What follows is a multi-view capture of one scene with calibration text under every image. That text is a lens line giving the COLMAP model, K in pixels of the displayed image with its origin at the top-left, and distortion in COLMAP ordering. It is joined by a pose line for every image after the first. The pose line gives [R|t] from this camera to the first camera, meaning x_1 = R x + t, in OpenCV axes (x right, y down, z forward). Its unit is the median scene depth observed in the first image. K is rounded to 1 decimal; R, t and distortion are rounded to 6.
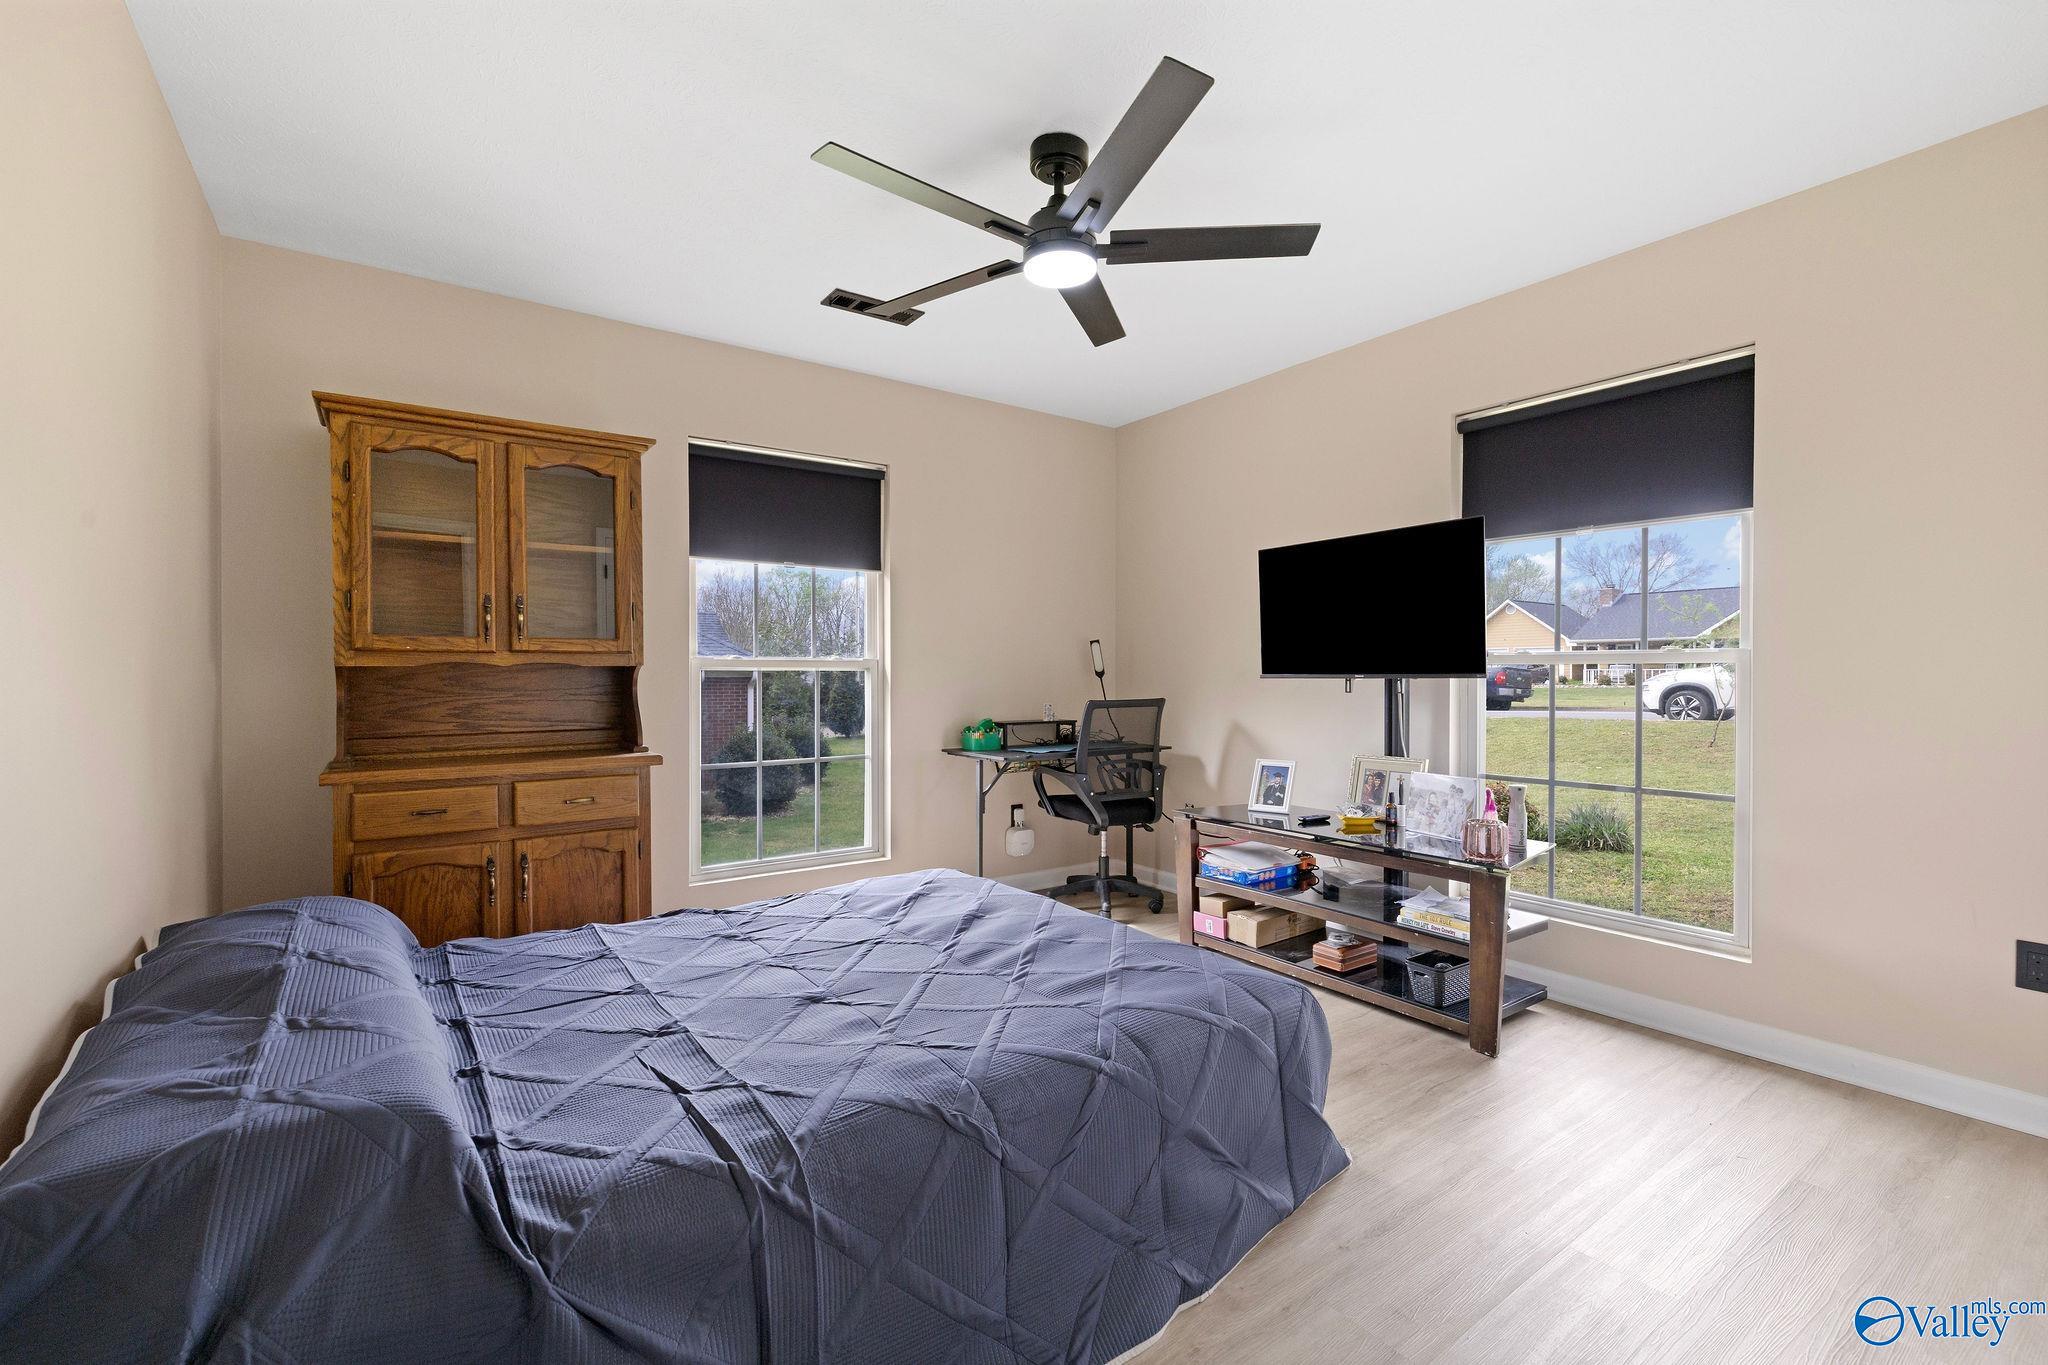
lens RADIAL K [[878.6, 0, 1017.9], [0, 878.6, 678.2], [0, 0, 1]] dist [0.002063, -0.000102]
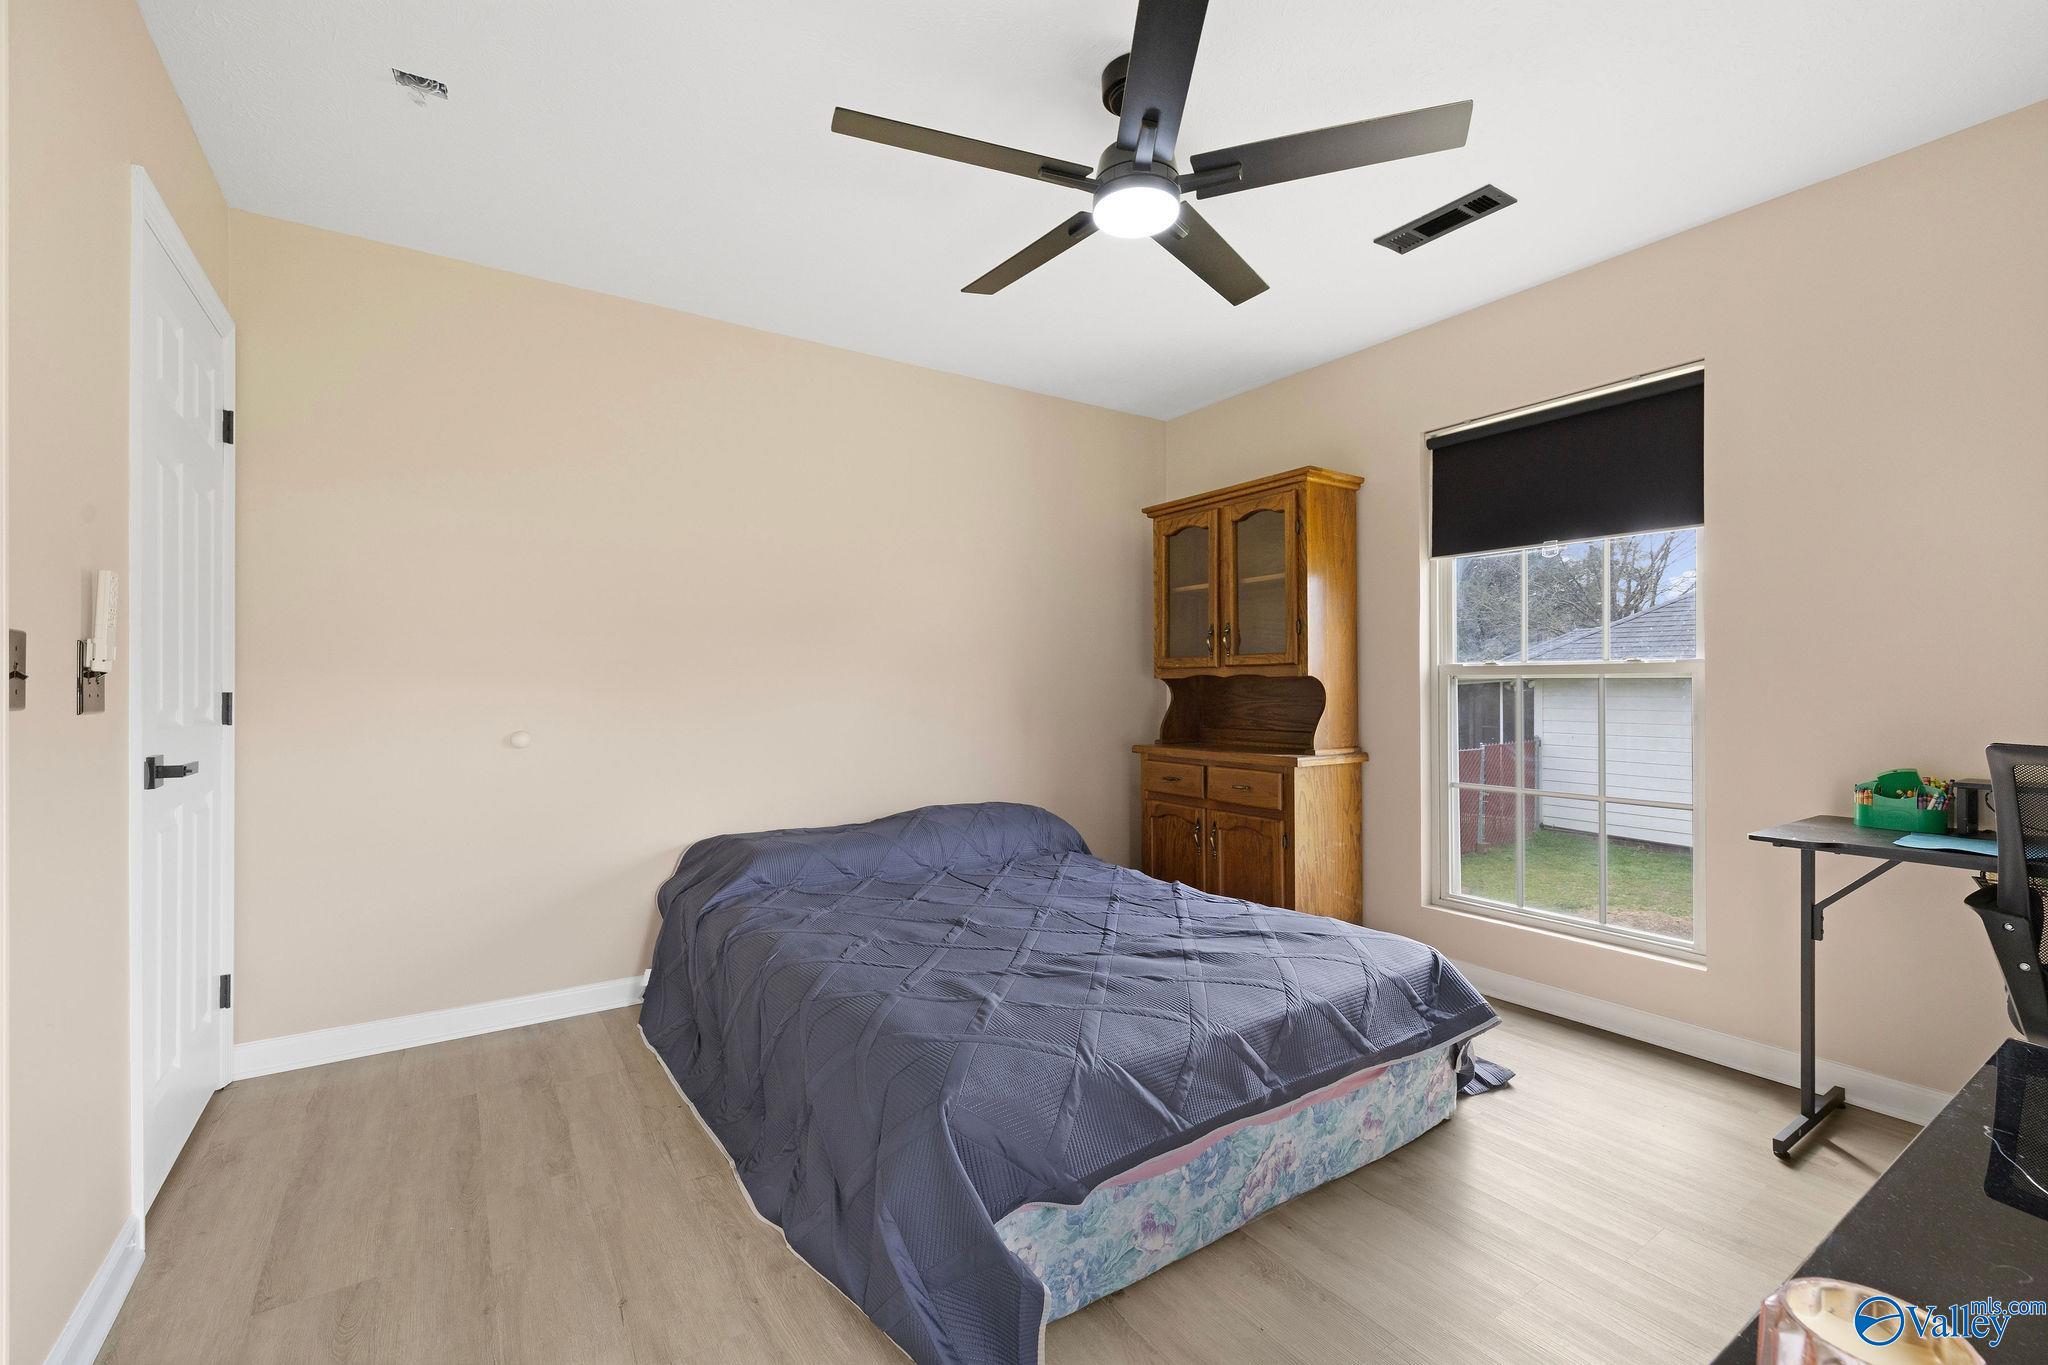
lens RADIAL K [[878.6, 0, 1025.2], [0, 878.6, 685.0], [0, 0, 1]] dist [0.002063, -0.000102]
pose [[-0.033546, 0.002066, -0.999435, 0.778568], [-0.001077, 0.999997, 0.002103, -0.004759], [0.999437, 0.001147, -0.033543, 0.793598]]
